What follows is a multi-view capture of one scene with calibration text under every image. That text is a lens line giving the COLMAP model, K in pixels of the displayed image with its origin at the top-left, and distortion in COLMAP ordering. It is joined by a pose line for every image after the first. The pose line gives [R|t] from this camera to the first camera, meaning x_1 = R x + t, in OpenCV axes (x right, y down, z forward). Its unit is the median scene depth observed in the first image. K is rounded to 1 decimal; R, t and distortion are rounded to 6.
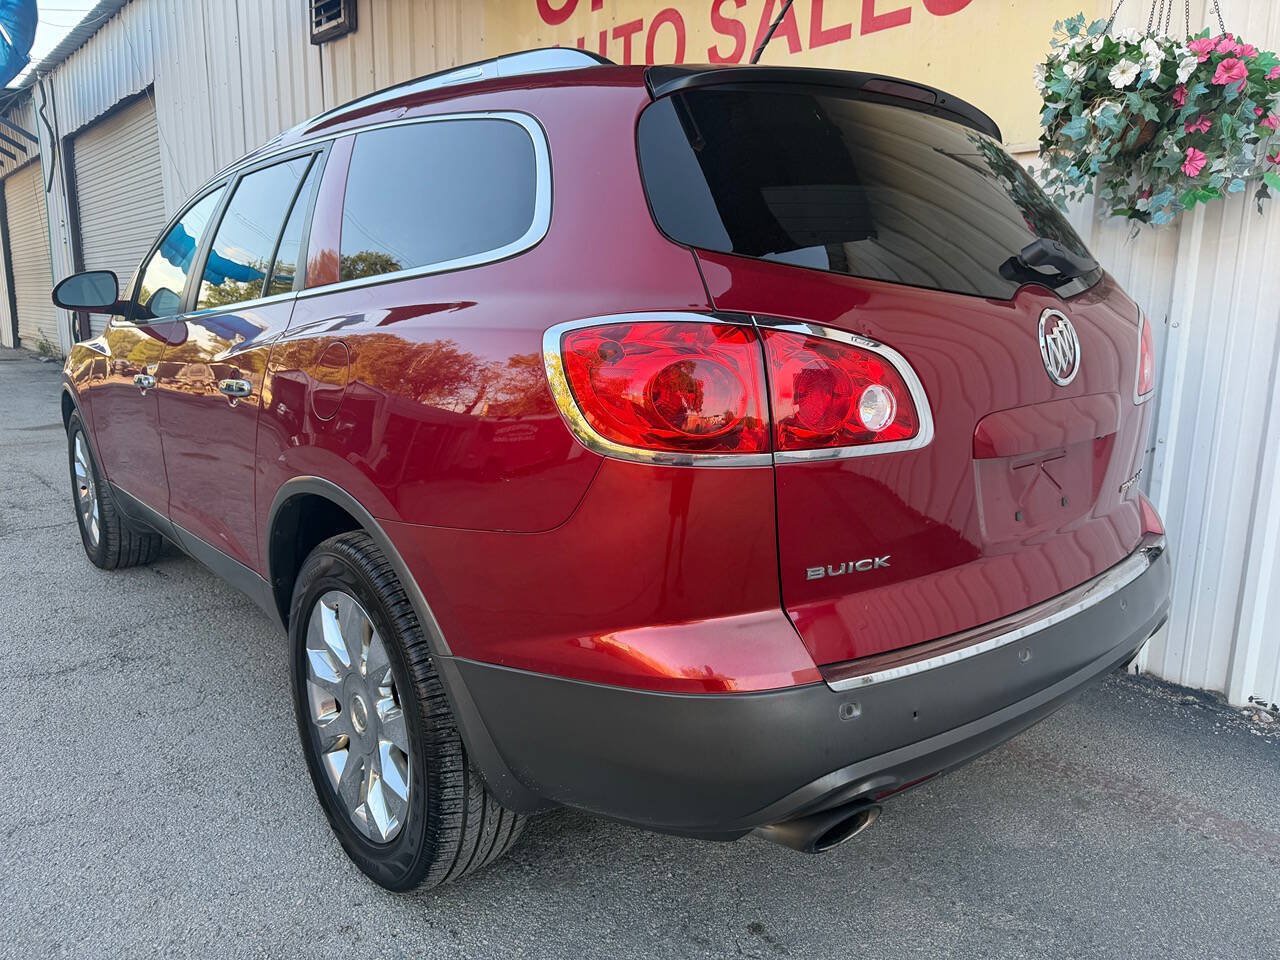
lens RADIAL K [[905.3, 0, 646.4], [0, 905.3, 484.3], [0, 0, 1]] dist [0.022383, -0.039650]
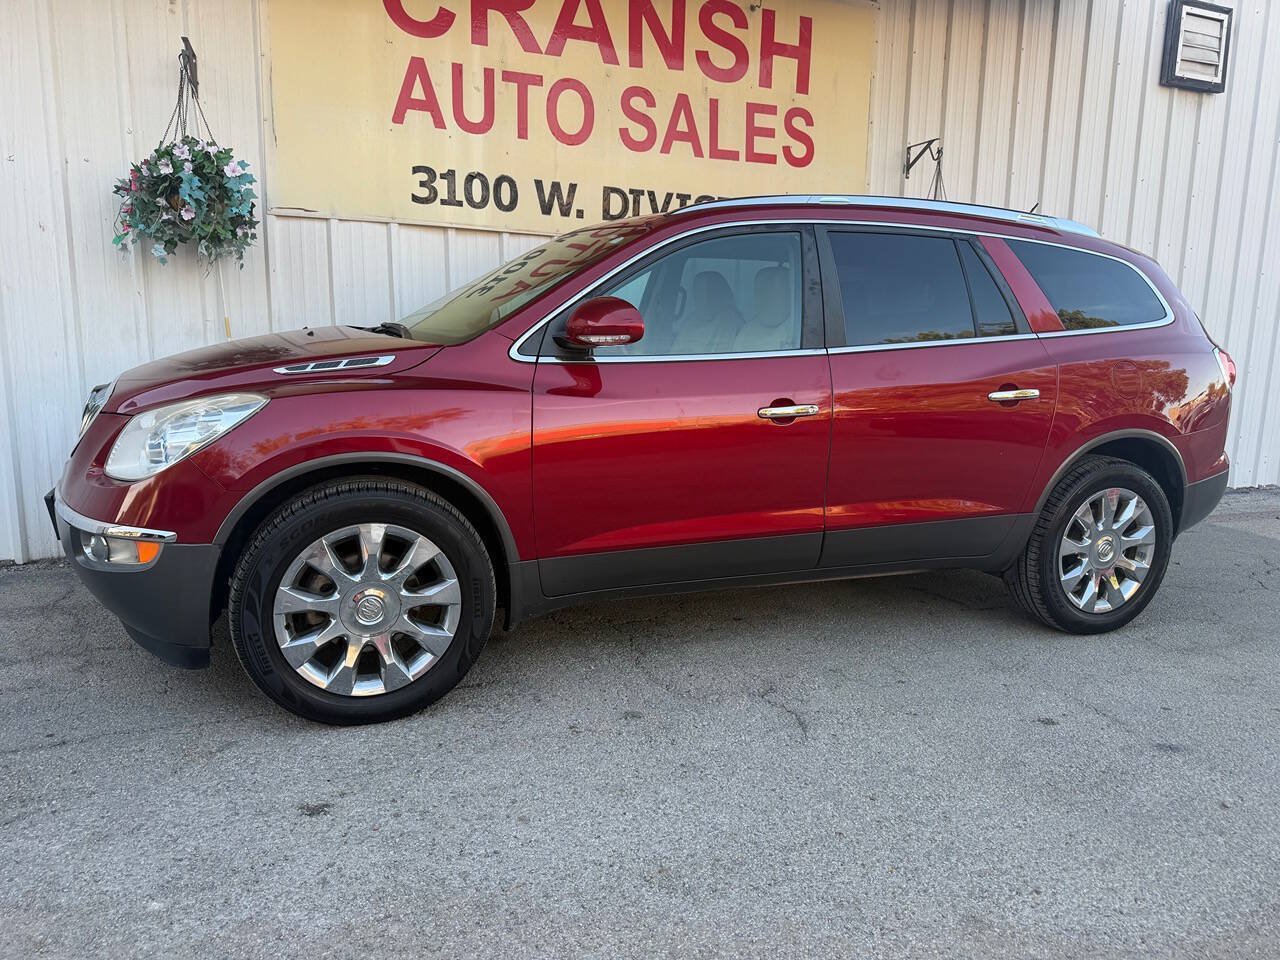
lens RADIAL K [[901.9, 0, 641.0], [0, 901.9, 483.6], [0, 0, 1]] dist [0.026705, -0.045182]
pose [[0.330812, -0.154331, 0.930992, -1.319574], [0.160892, 0.981317, 0.105503, -0.138922], [-0.929880, 0.114887, 0.349461, 0.667769]]
